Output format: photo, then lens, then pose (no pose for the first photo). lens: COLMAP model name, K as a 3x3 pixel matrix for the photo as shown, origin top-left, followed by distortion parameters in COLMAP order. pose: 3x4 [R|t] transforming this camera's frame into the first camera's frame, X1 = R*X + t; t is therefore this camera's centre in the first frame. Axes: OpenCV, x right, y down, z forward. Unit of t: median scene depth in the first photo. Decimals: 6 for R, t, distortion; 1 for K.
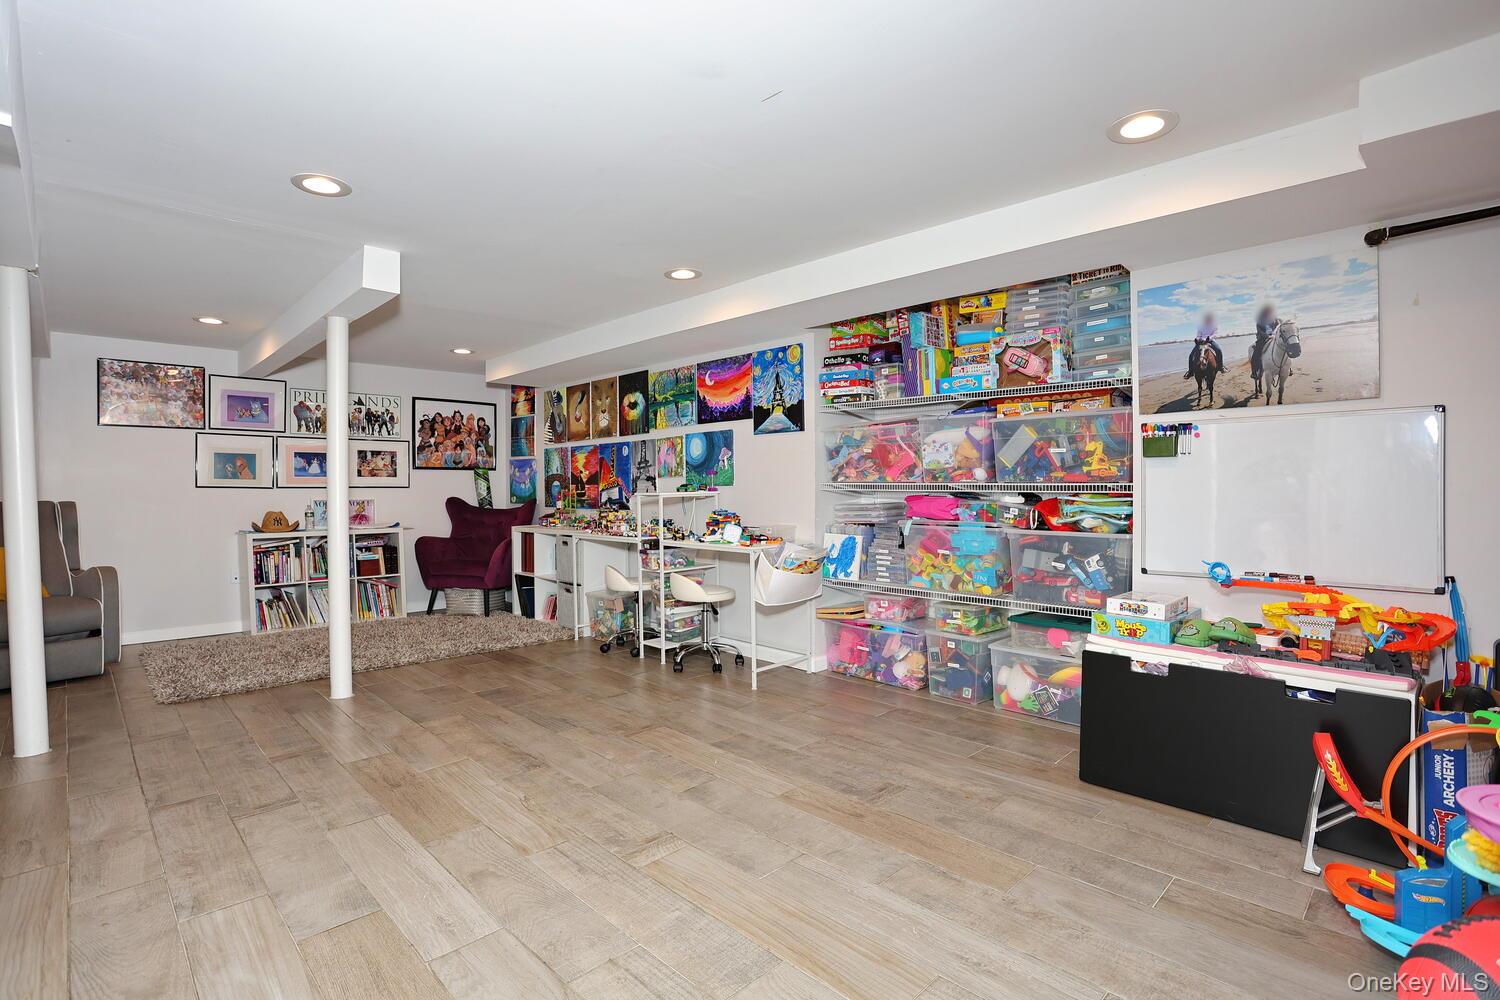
lens RADIAL K [[690.3, 0, 751.3], [0, 690.3, 495.6], [0, 0, 1]] dist [-0.000819, 0.000027]
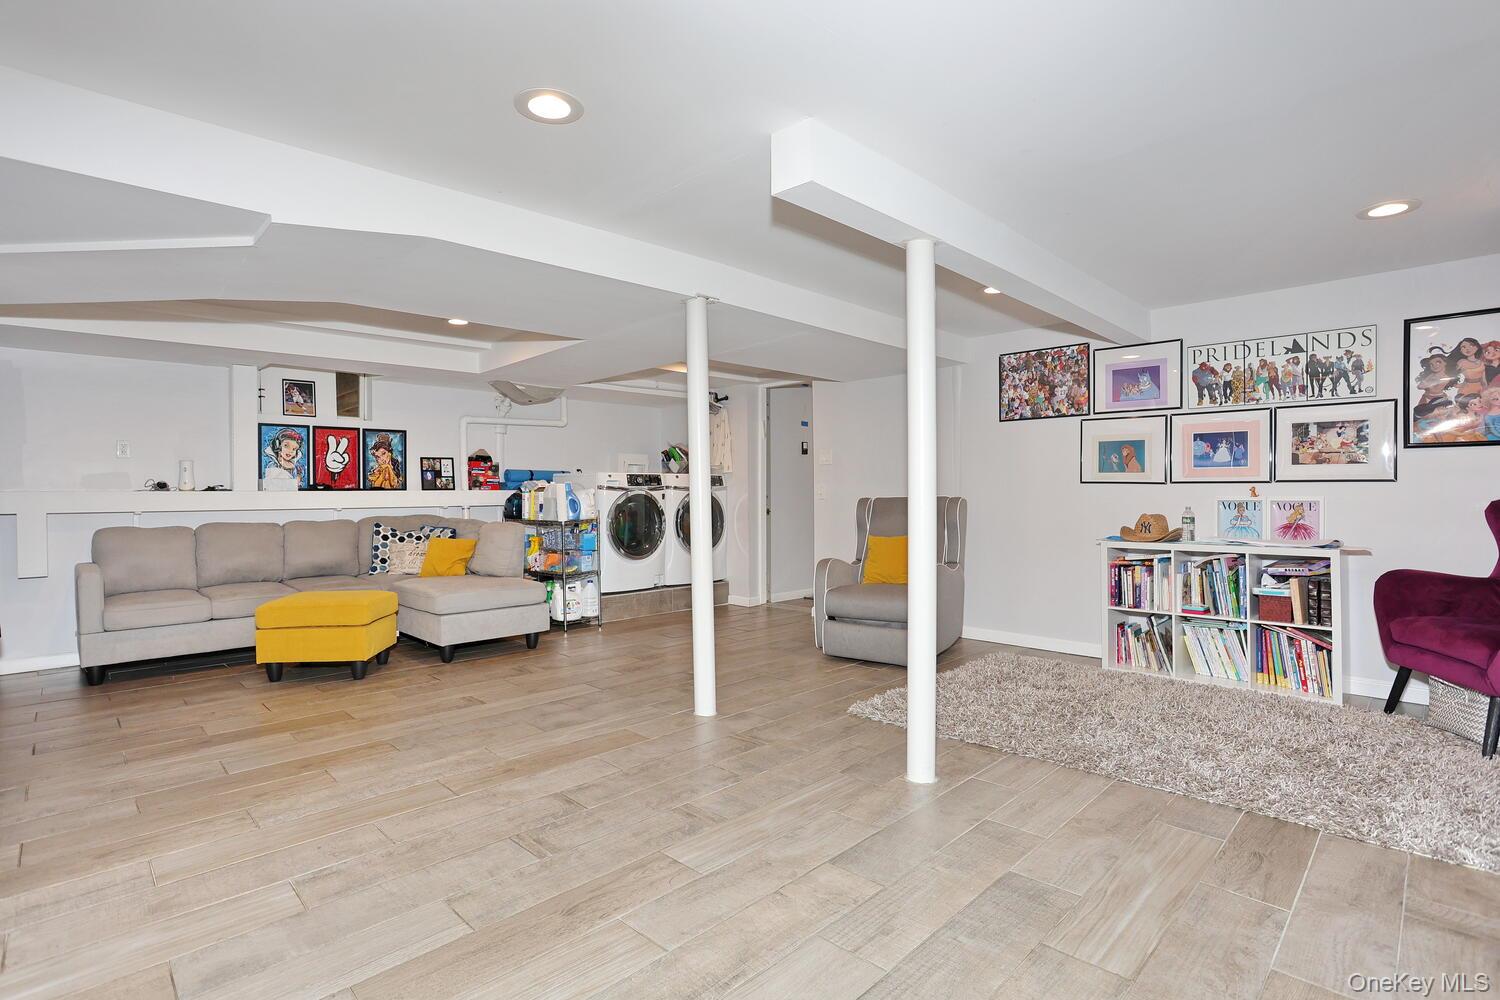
lens RADIAL K [[728.2, 0, 751.2], [0, 728.2, 501.4], [0, 0, 1]] dist [-0.044659, 0.003084]
pose [[0.005276, 0.023285, -0.999715, 0.094388], [-0.001385, 0.999728, 0.023278, -0.008331], [0.999985, 0.001262, 0.005306, 0.525422]]
